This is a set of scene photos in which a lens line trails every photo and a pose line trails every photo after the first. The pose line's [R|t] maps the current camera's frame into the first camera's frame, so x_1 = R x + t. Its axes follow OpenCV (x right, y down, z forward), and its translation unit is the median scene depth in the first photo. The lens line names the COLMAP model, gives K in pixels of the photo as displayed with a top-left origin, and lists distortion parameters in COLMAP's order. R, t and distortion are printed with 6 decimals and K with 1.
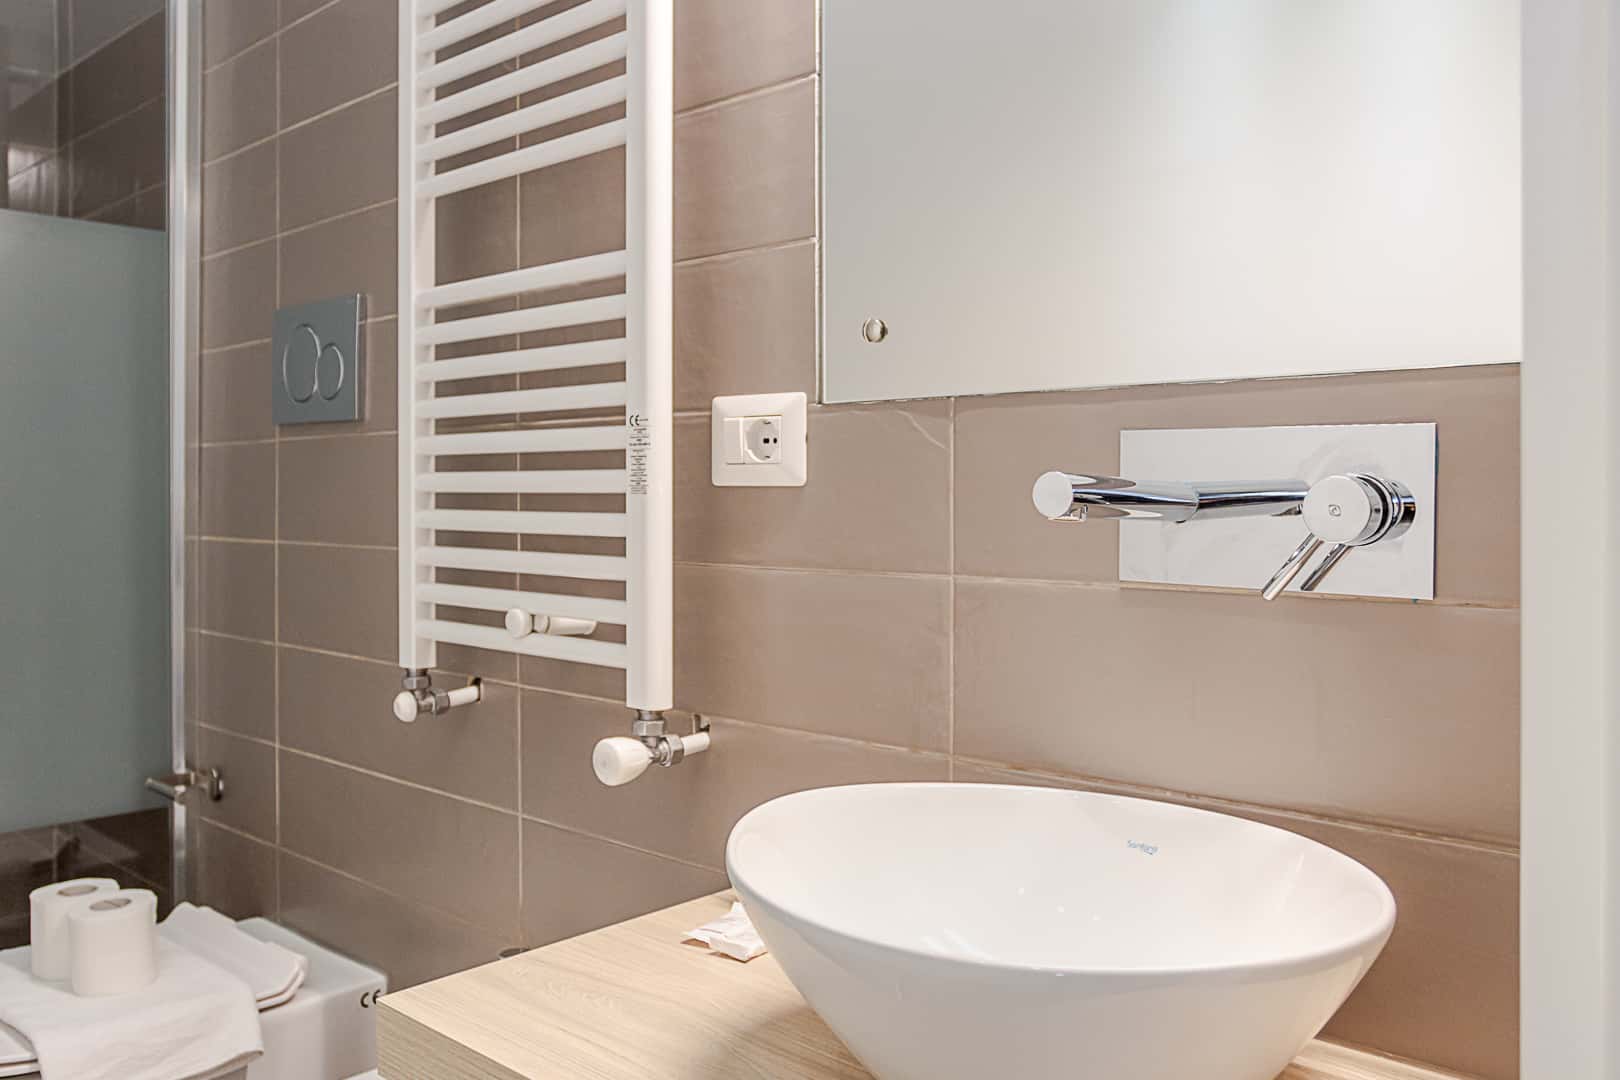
lens RADIAL K [[1388.1, 0, 809.7], [0, 1388.1, 474.9], [0, 0, 1]] dist [-0.019322, 0.013126]
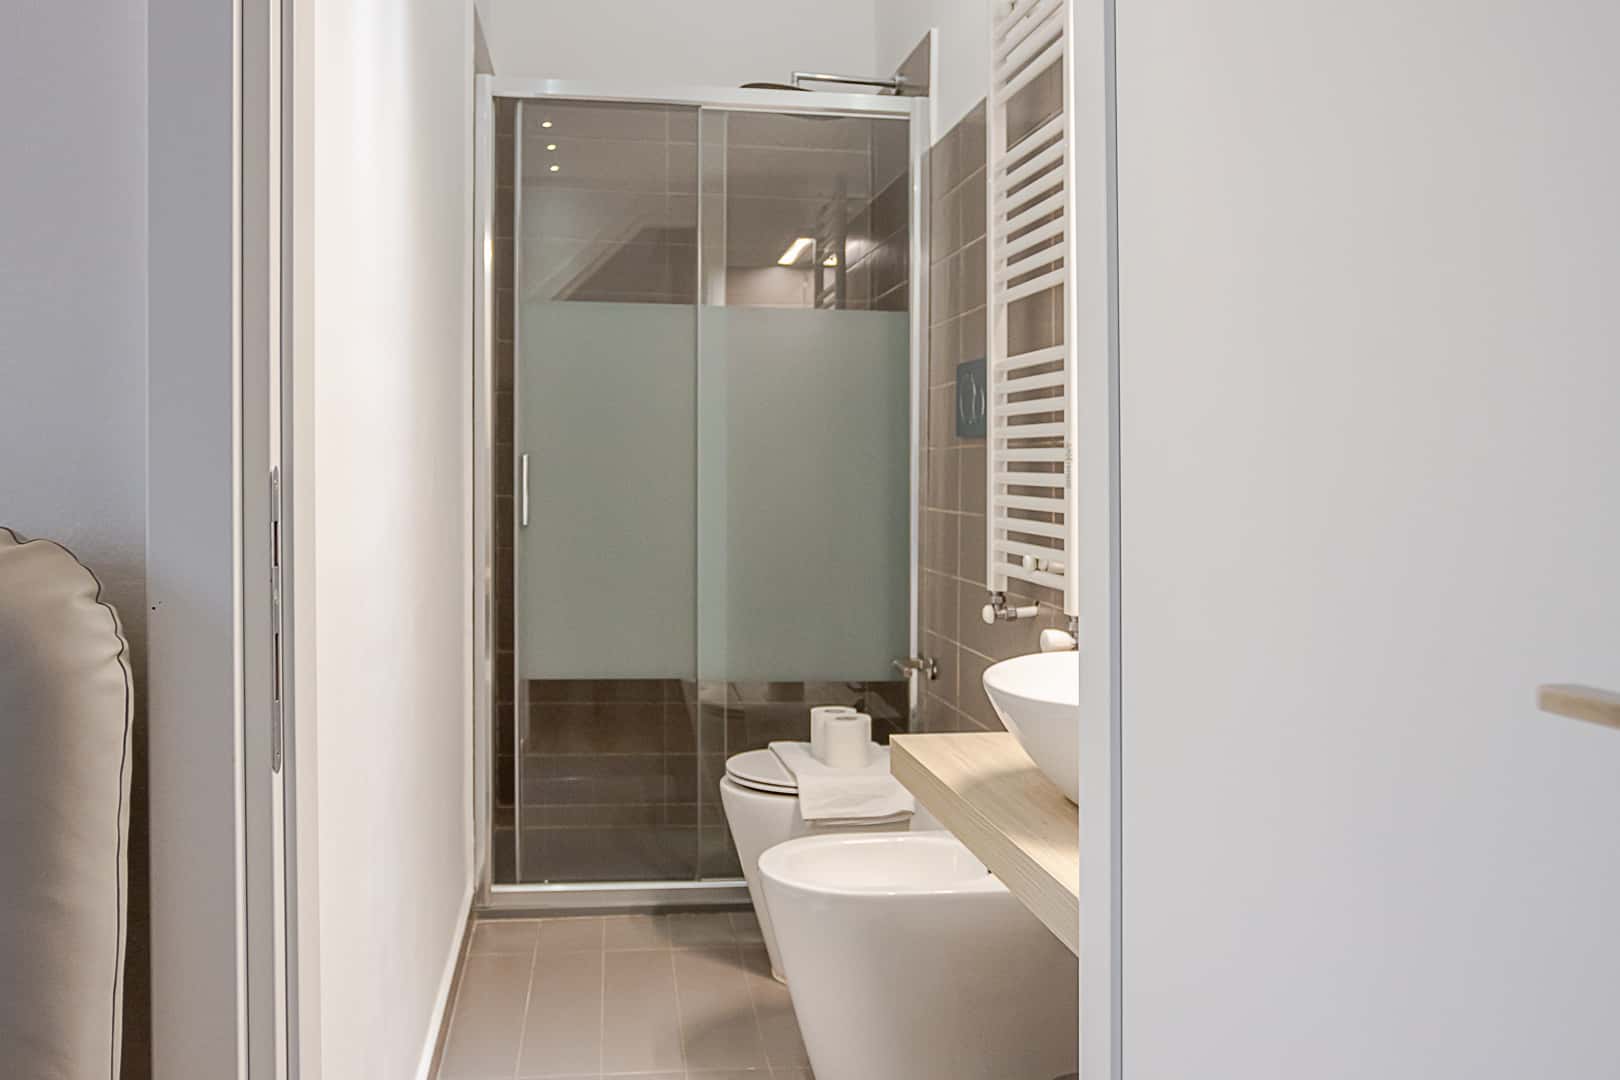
lens RADIAL K [[1406.7, 0, 812.1], [0, 1406.7, 524.1], [0, 0, 1]] dist [-0.029977, 0.012982]
pose [[0.809380, 0.041393, -0.585824, 0.511407], [-0.015250, 0.998658, 0.049494, -0.018460], [0.587087, -0.031126, 0.808925, -0.468897]]
